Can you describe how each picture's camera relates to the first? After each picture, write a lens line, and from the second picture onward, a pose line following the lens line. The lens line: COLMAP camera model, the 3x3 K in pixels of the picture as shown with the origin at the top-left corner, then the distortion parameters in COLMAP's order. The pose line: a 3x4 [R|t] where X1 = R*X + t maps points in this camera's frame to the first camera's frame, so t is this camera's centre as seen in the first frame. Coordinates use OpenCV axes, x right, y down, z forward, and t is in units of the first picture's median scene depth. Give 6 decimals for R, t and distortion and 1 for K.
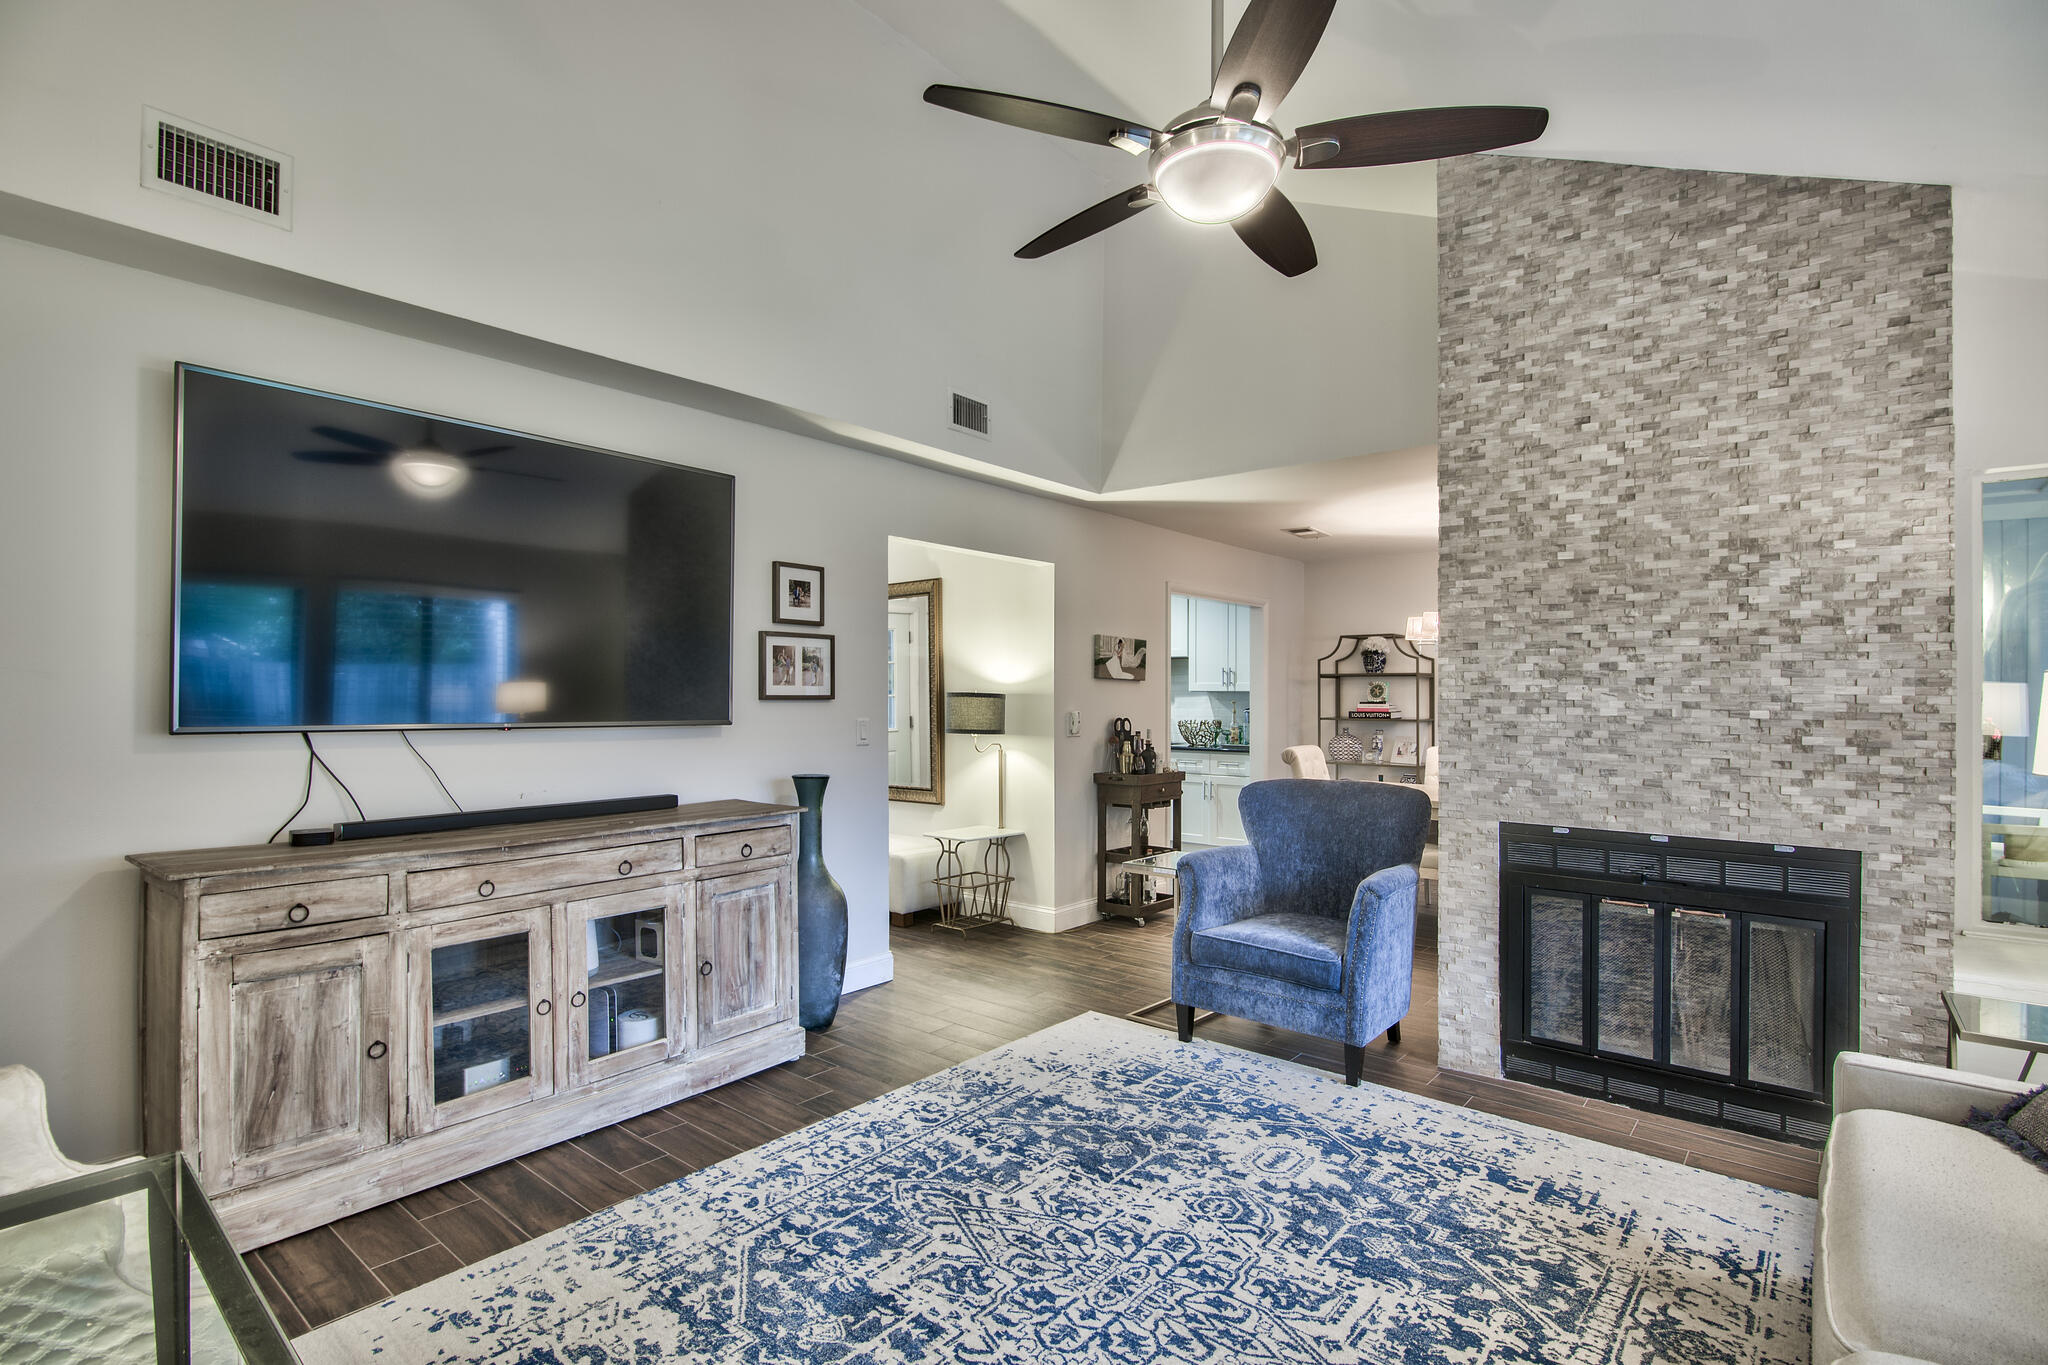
lens RADIAL K [[964.7, 0, 1031.1], [0, 964.7, 694.8], [0, 0, 1]] dist [-0.002607, -0.000606]
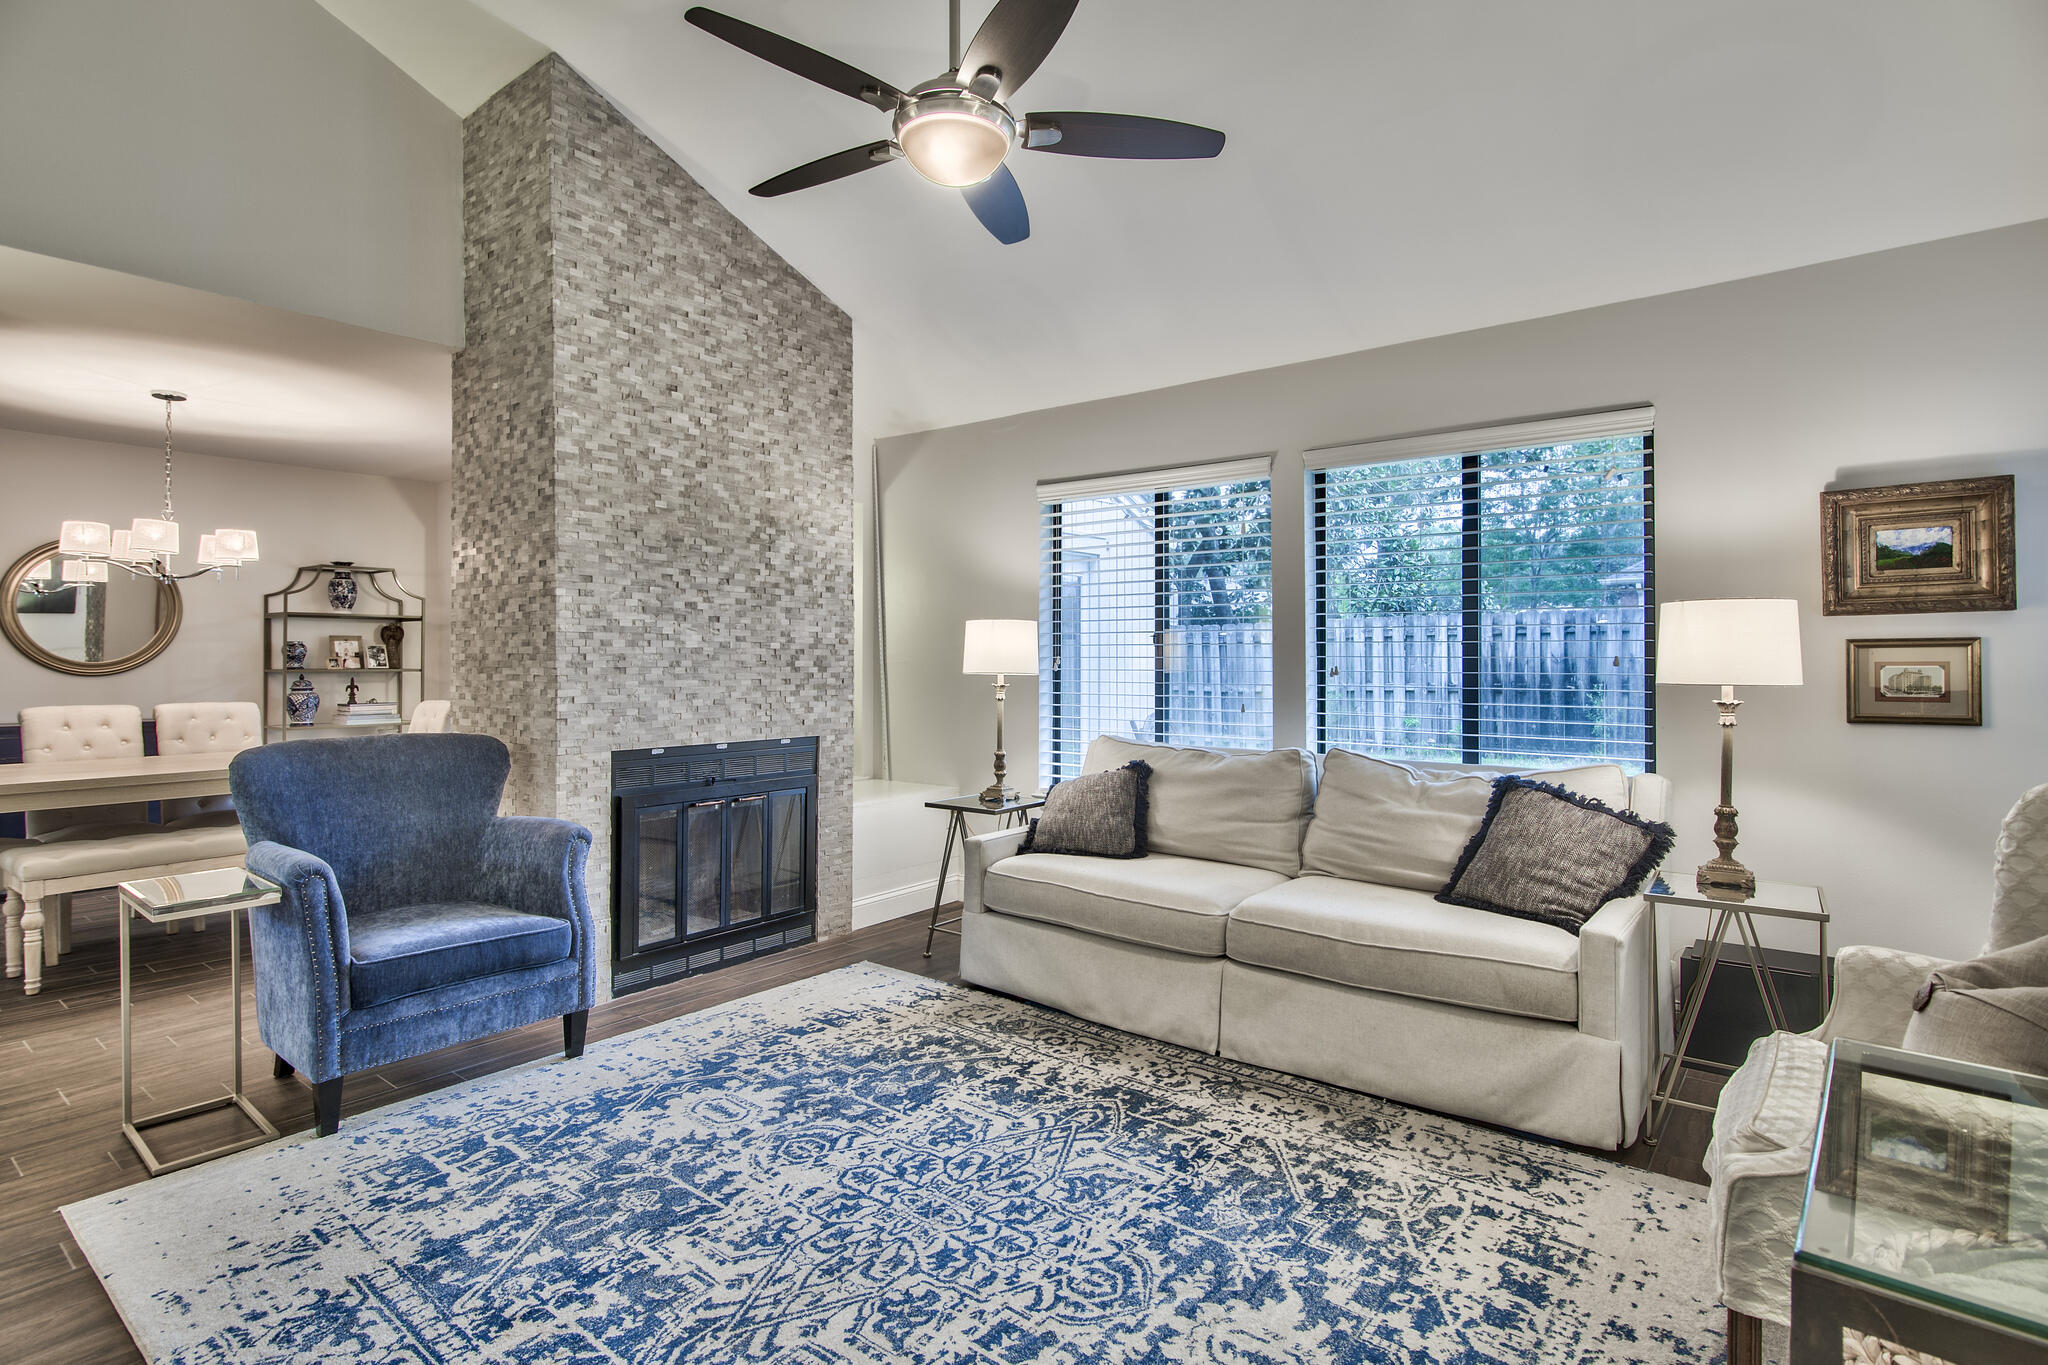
lens RADIAL K [[1034.4, 0, 978.4], [0, 1034.4, 655.6], [0, 0, 1]] dist [-0.002174, -0.001571]
pose [[0.012792, -0.005546, 0.999903, -0.763516], [-0.002386, 0.999982, 0.005577, 0.027484], [-0.999915, -0.002457, 0.012779, 0.739841]]
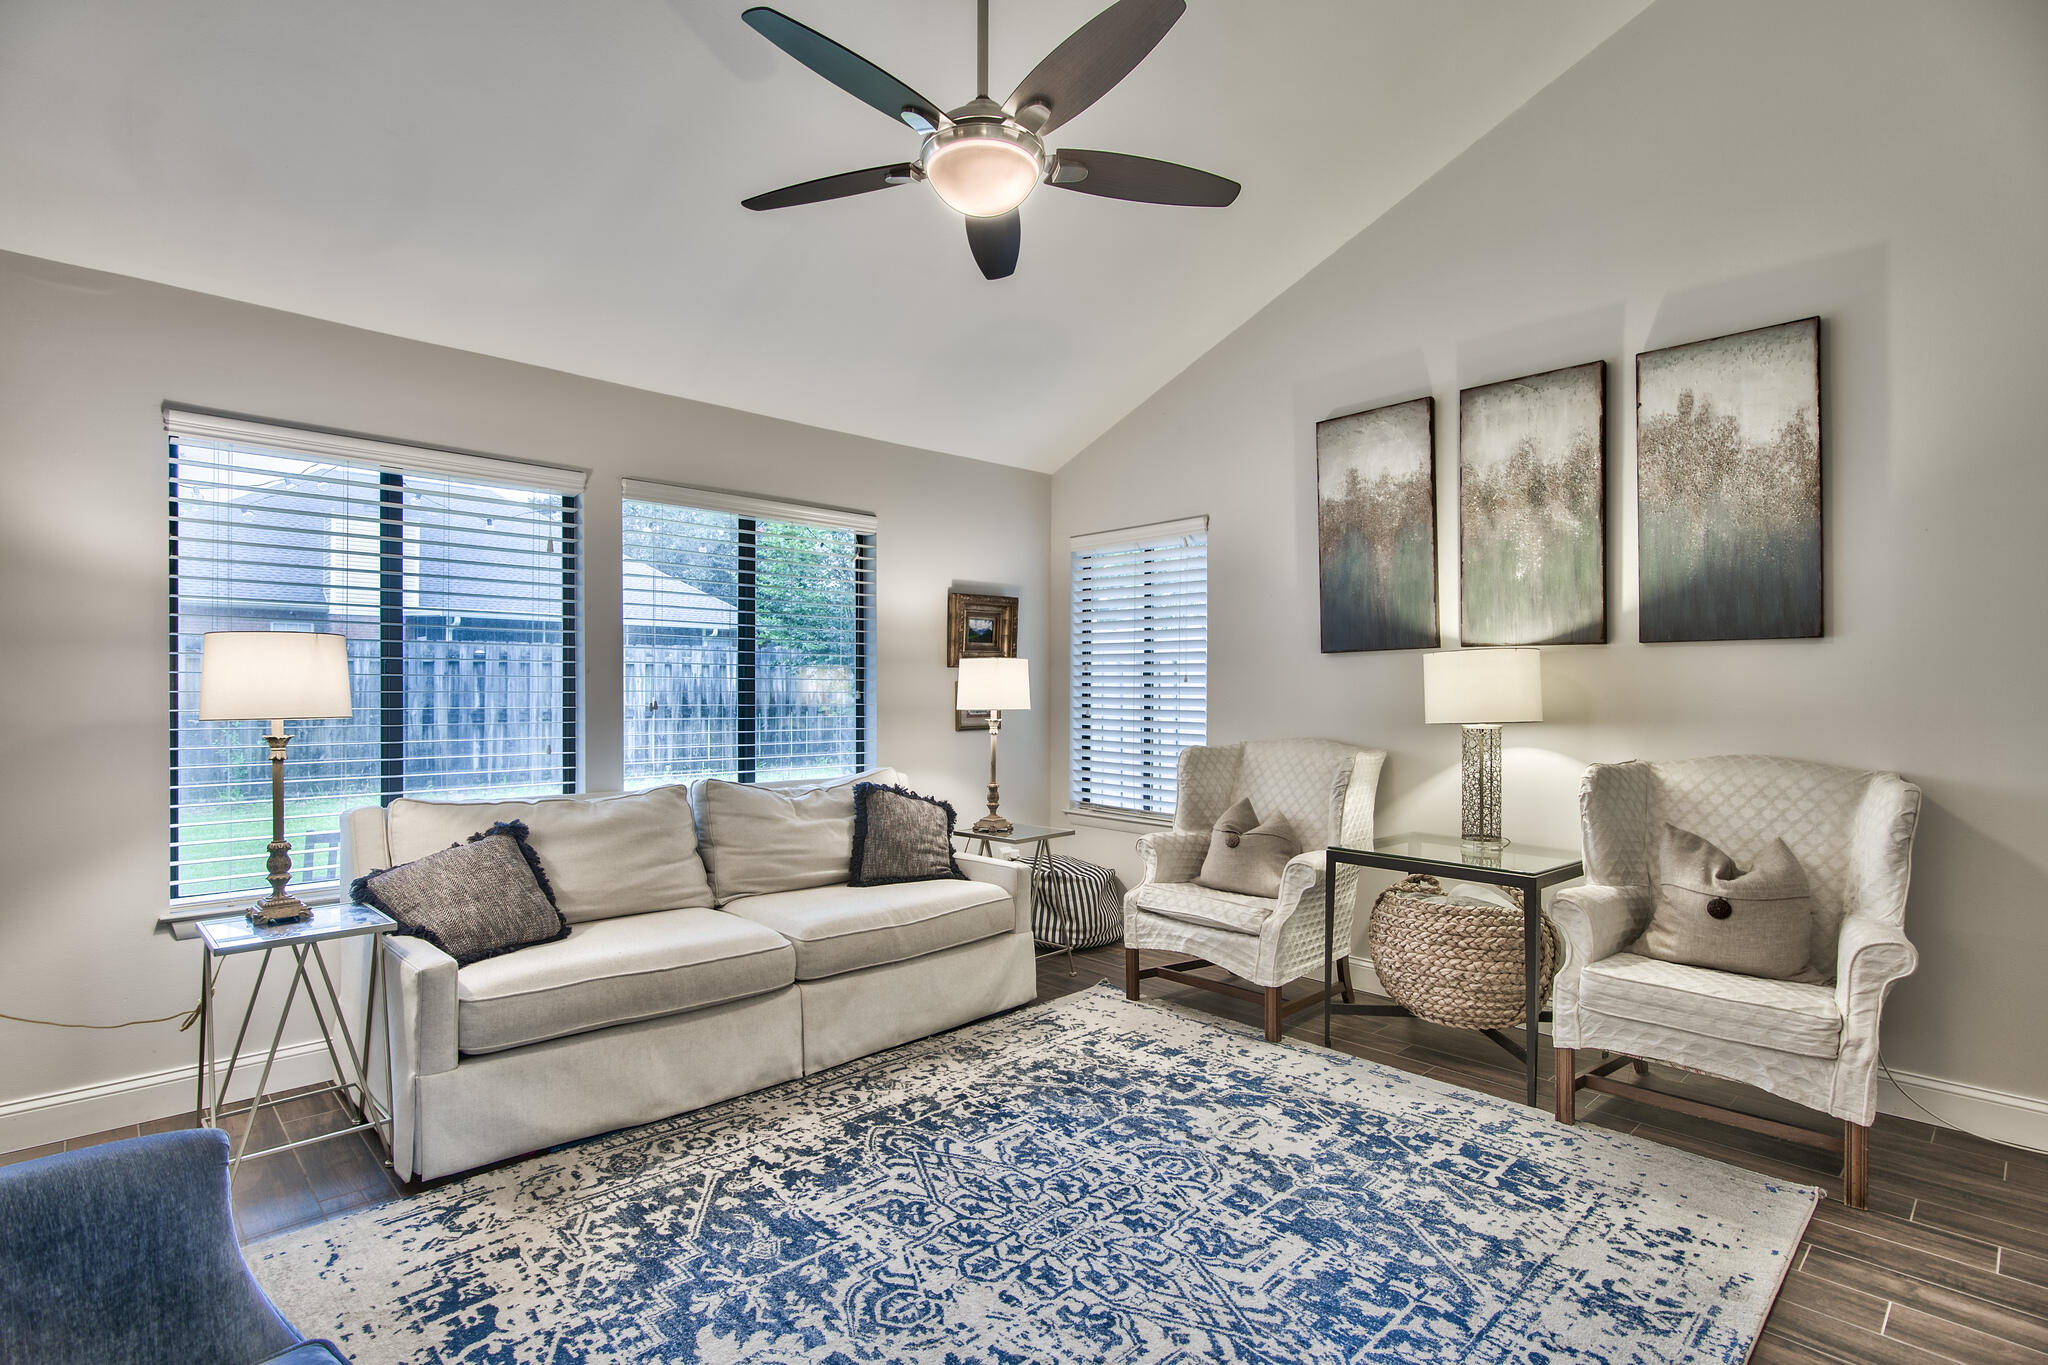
lens RADIAL K [[1034.4, 0, 1042.6], [0, 1034.4, 682.0], [0, 0, 1]] dist [-0.002174, -0.001571]
pose [[-0.995753, -0.008177, 0.091703, 0.010798], [-0.009176, 0.999903, -0.010474, 0.032878], [-0.091609, -0.011271, -0.995731, 1.659829]]
